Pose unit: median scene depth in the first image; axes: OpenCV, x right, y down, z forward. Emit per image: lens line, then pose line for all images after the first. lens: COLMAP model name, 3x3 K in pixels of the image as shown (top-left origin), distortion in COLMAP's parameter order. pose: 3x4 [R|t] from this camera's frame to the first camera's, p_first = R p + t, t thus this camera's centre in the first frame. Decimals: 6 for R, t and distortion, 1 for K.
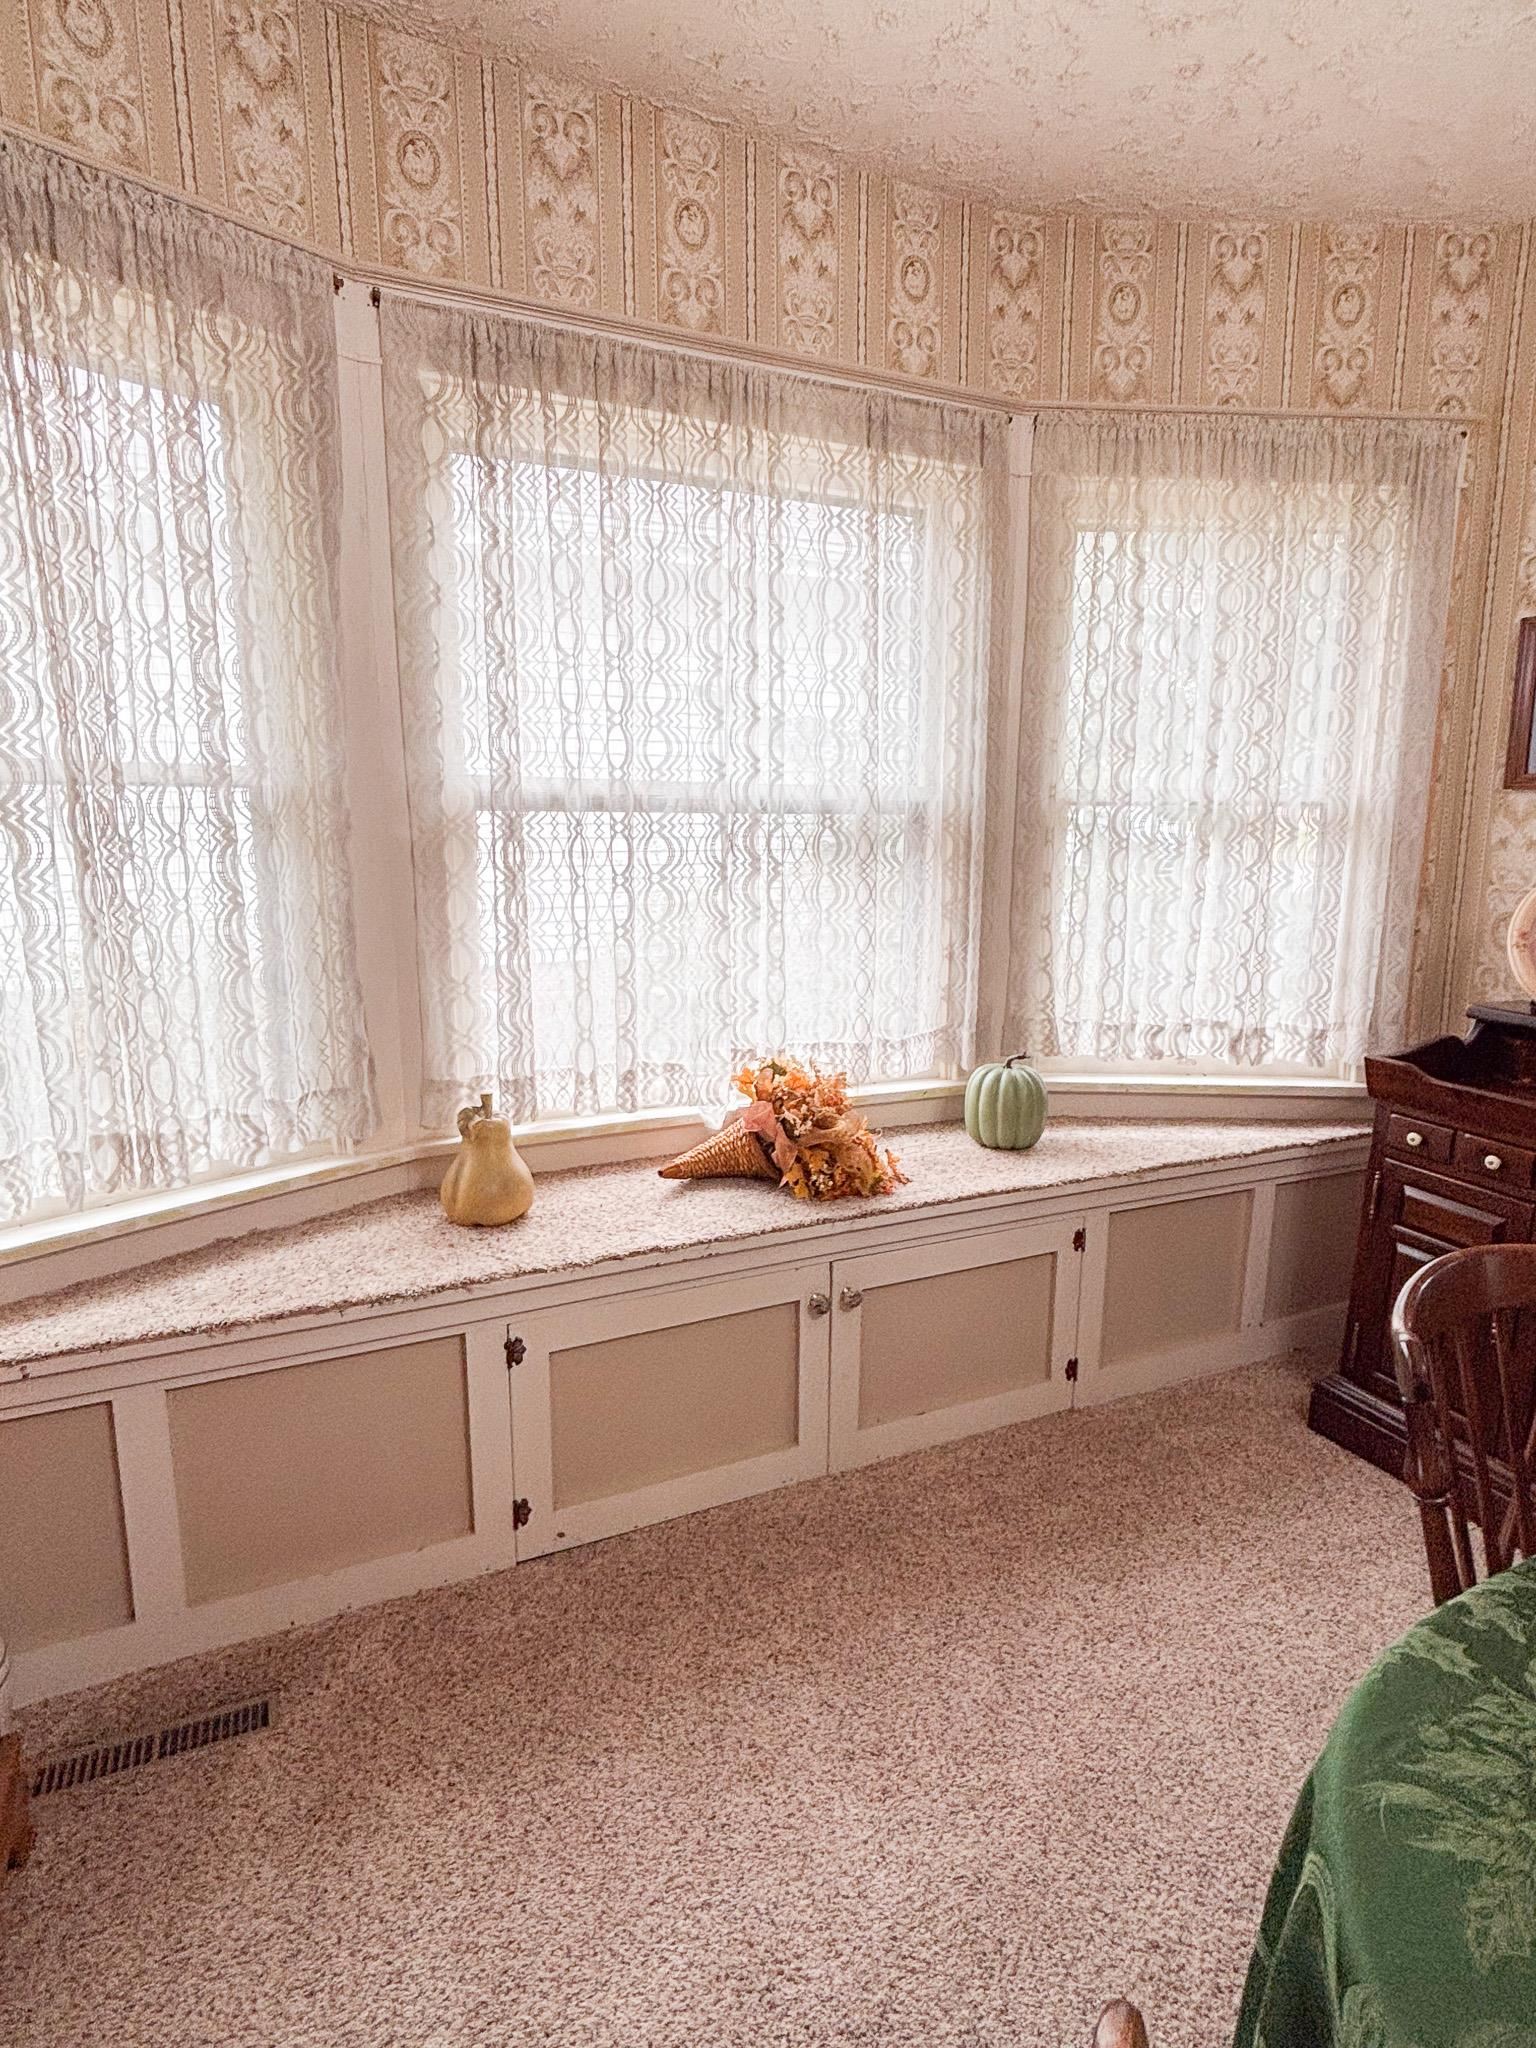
lens RADIAL K [[1081.7, 0, 763.6], [0, 1081.7, 1025.7], [0, 0, 1]] dist [-0.013189, -0.001437]
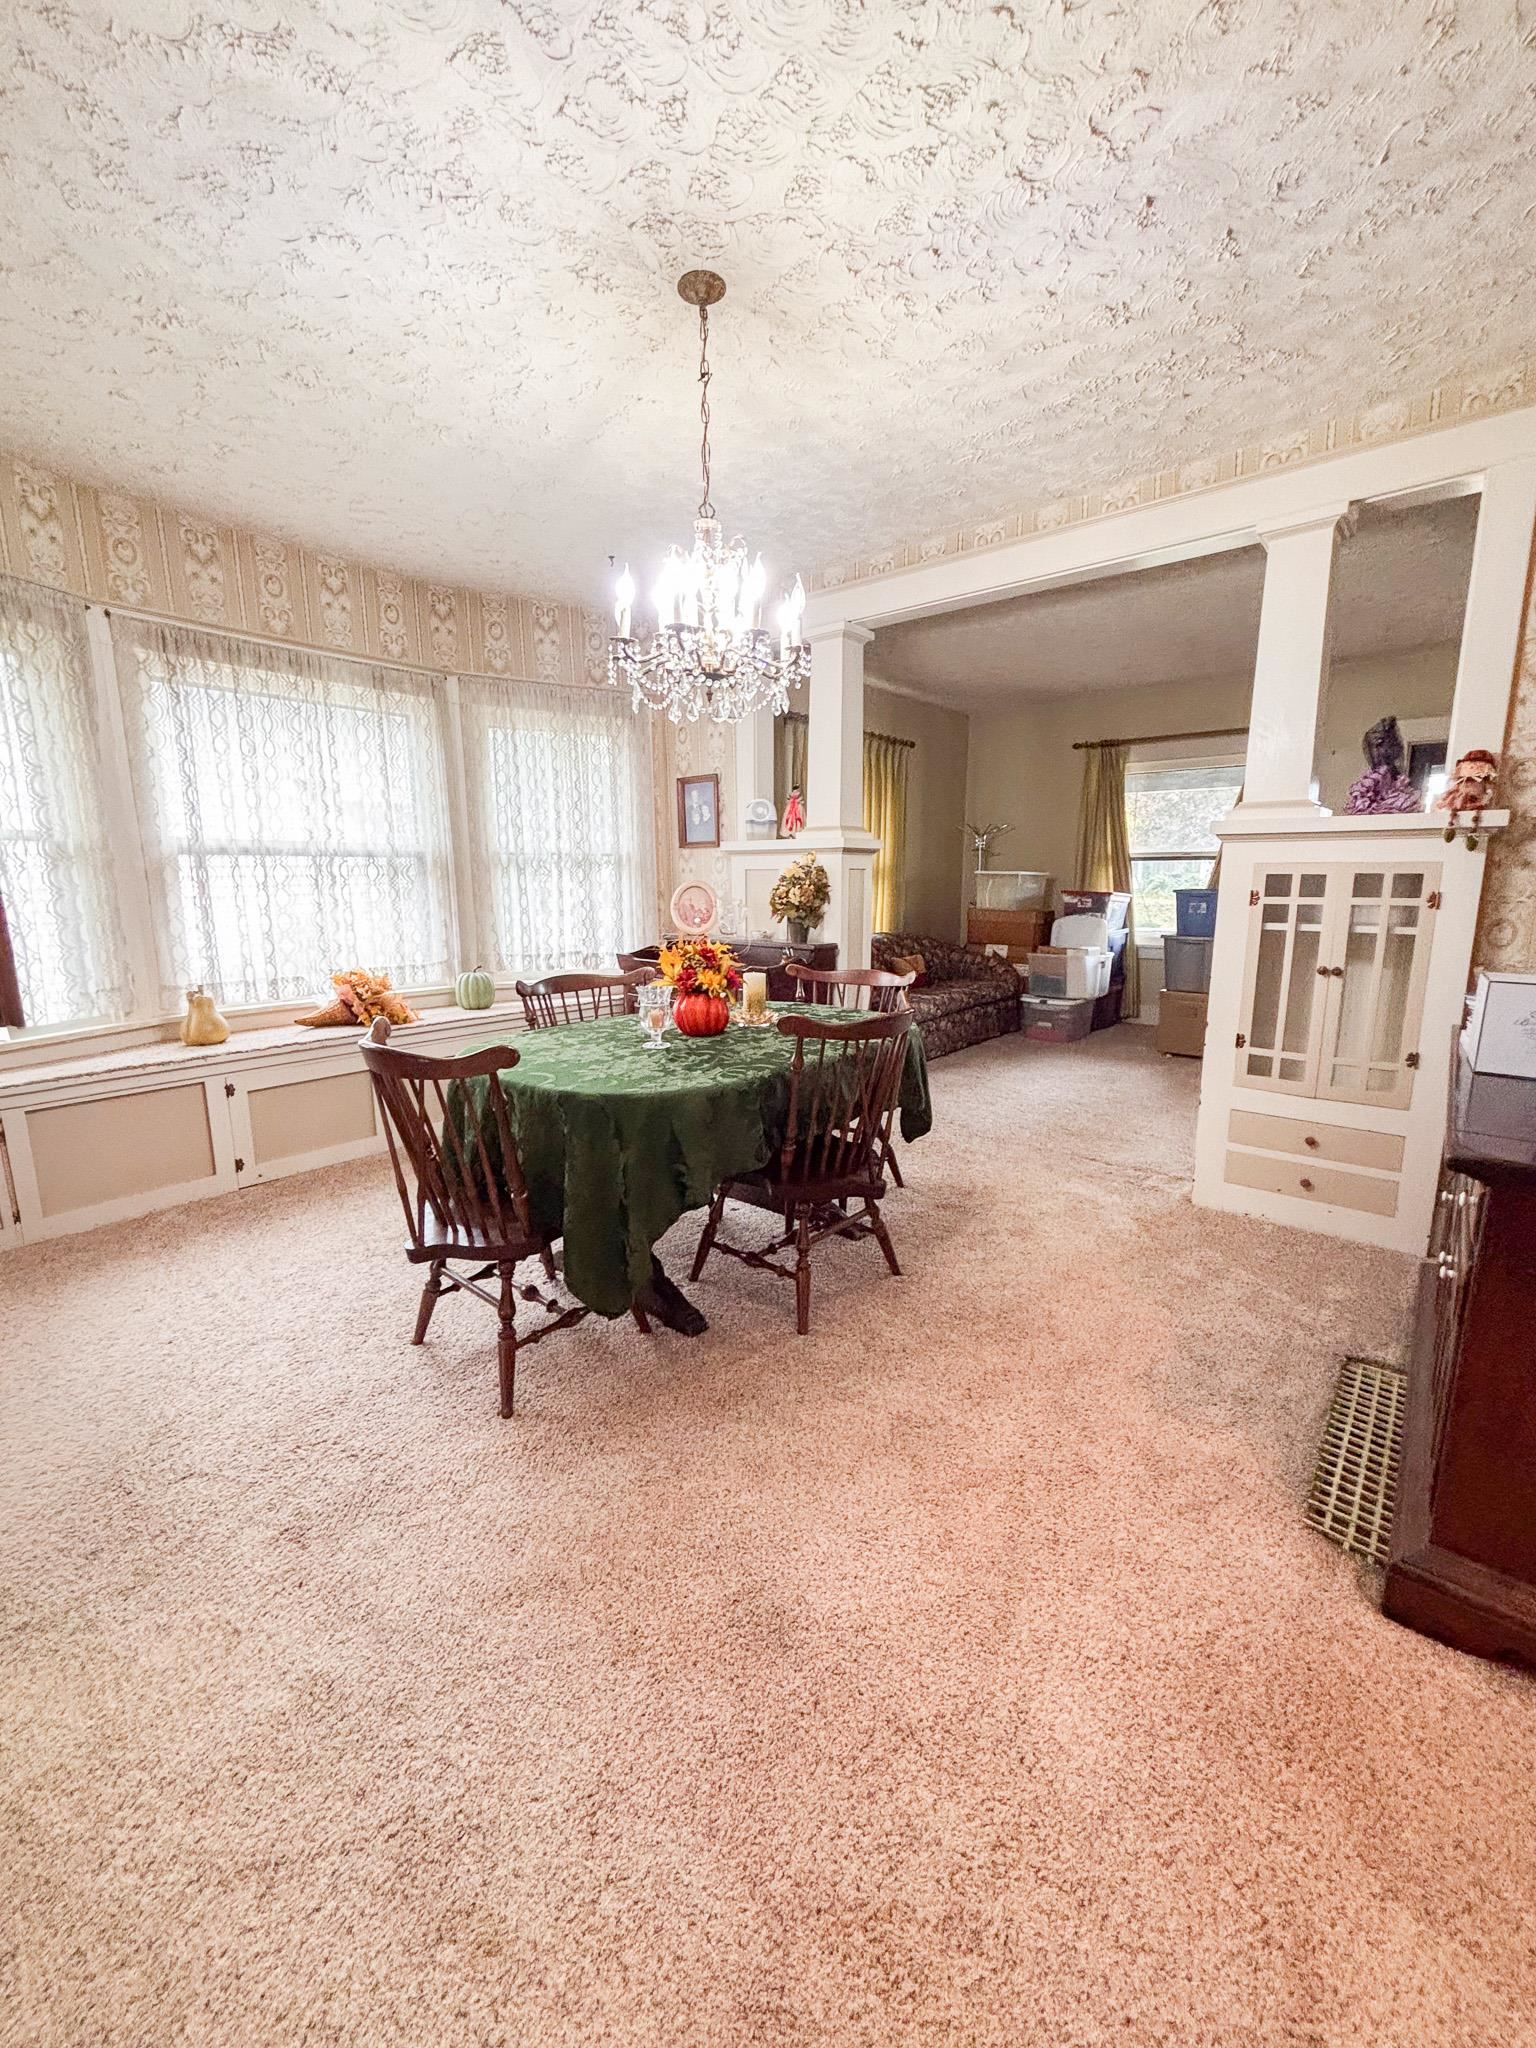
lens RADIAL K [[821.5, 0, 772.2], [0, 821.5, 1026.1], [0, 0, 1]] dist [-0.008881, 0.001979]
pose [[0.901322, -0.082045, 0.425309, 0.064509], [0.081601, 0.996478, 0.019299, 0.189739], [-0.425395, 0.017311, 0.904842, -0.884113]]
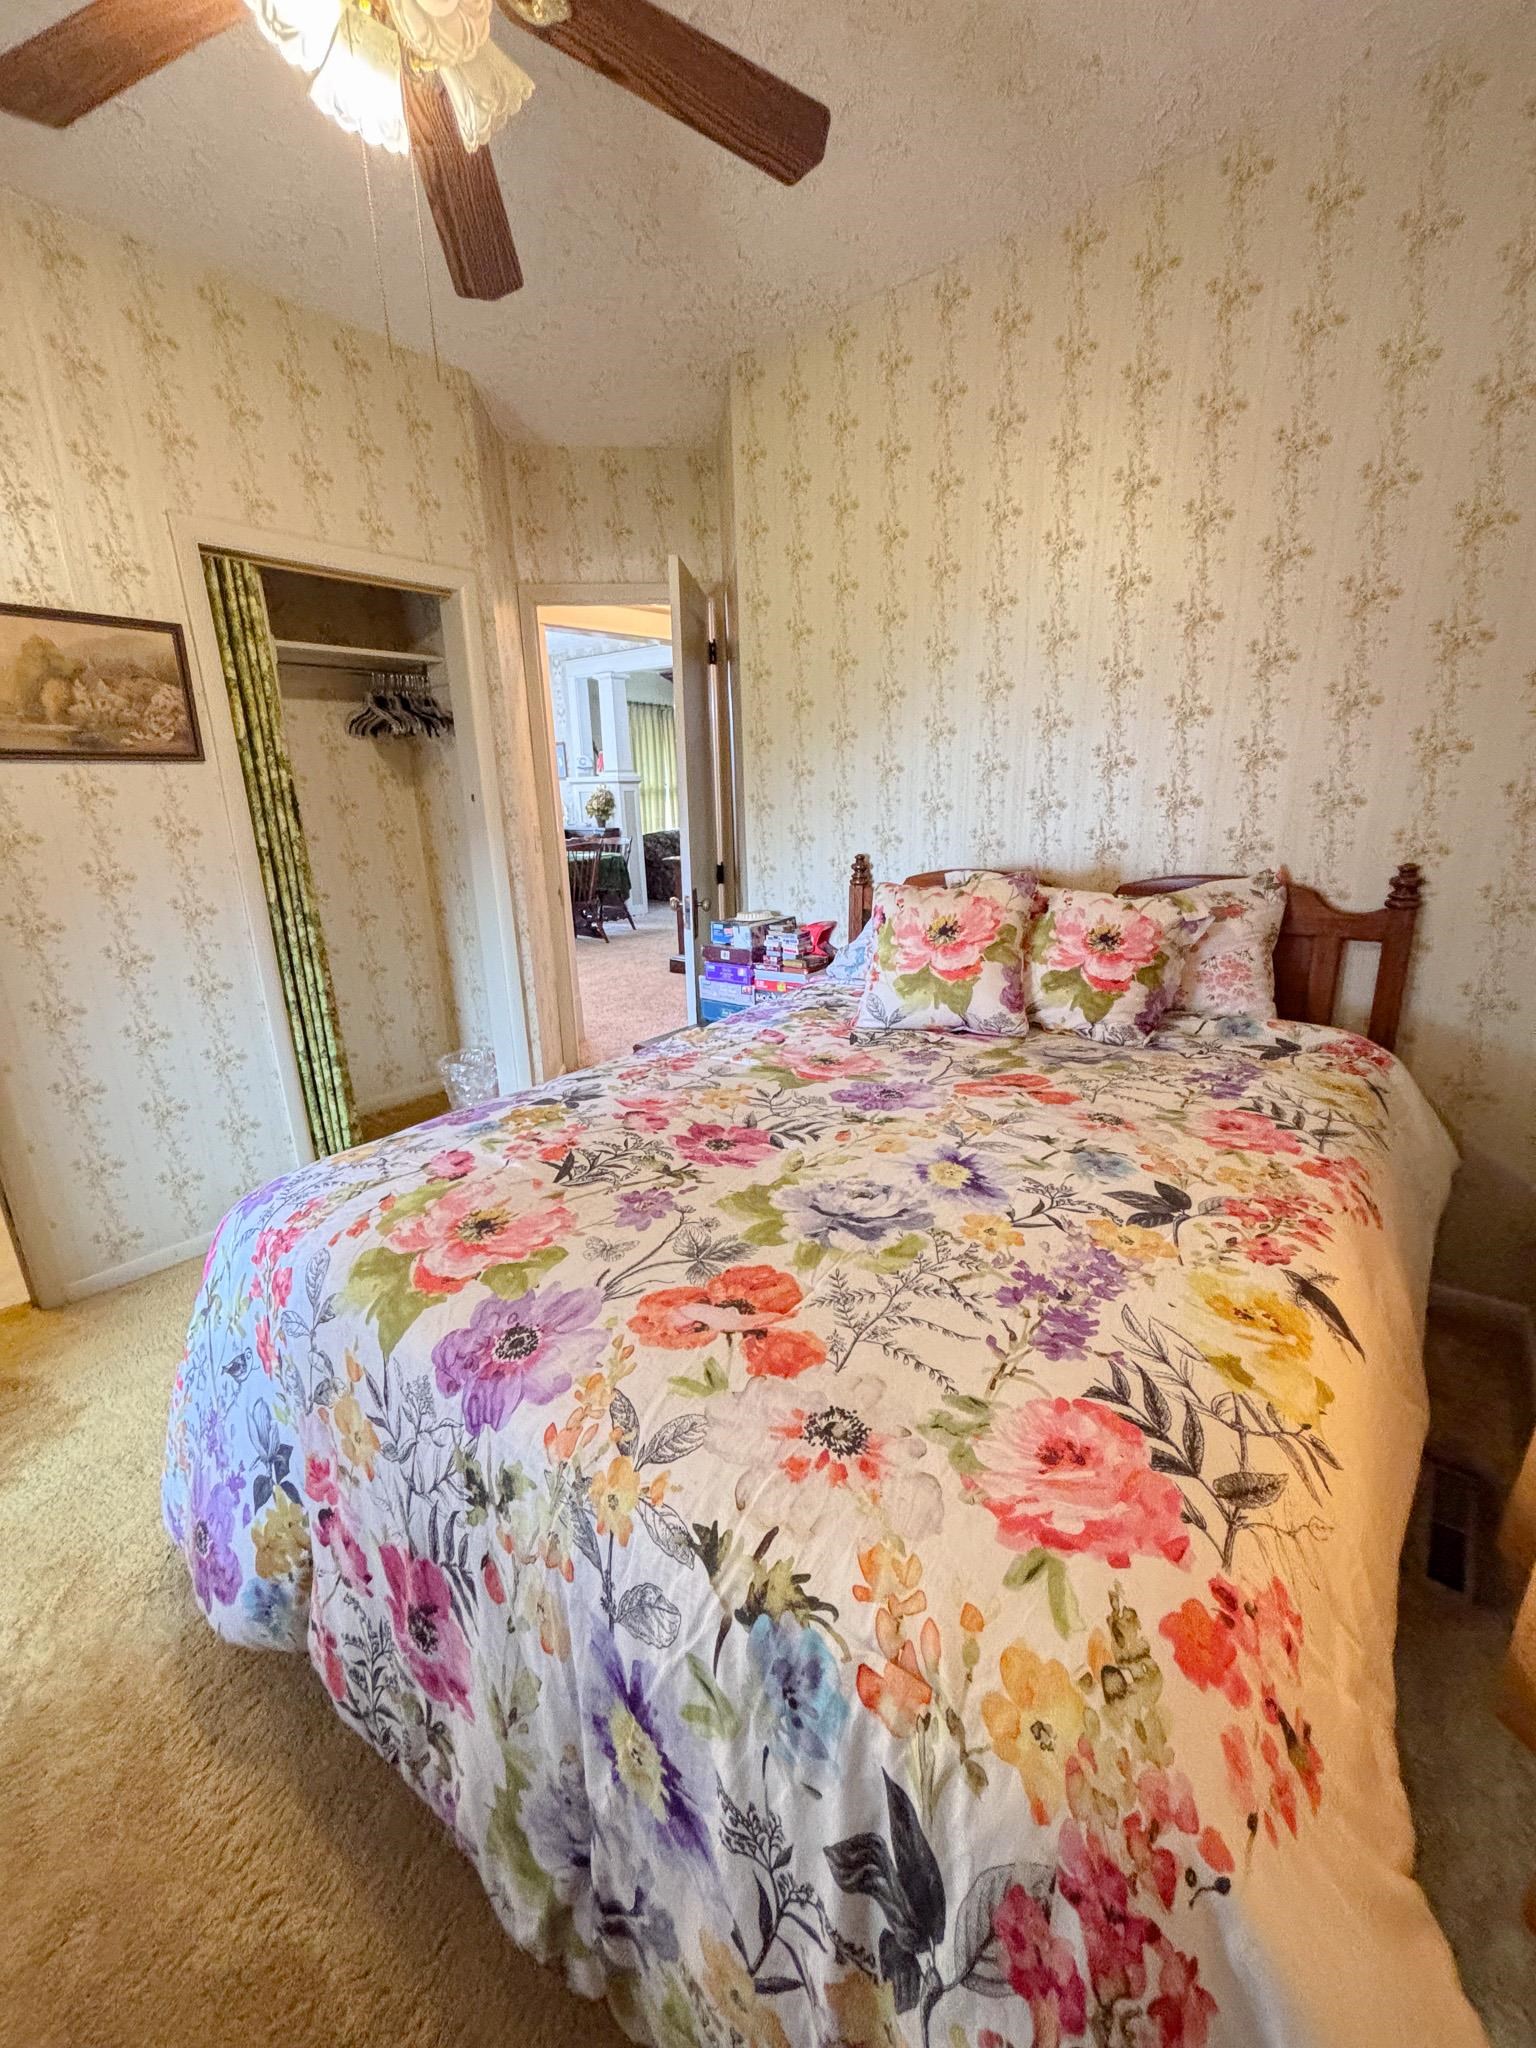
lens RADIAL K [[821.5, 0, 754.4], [0, 821.5, 1018.9], [0, 0, 1]] dist [-0.008881, 0.001979]
pose [[0.885922, -0.143225, 0.441168, -0.267477], [0.102396, 0.988057, 0.115148, 0.552867], [-0.452391, -0.056839, 0.890007, -3.004860]]
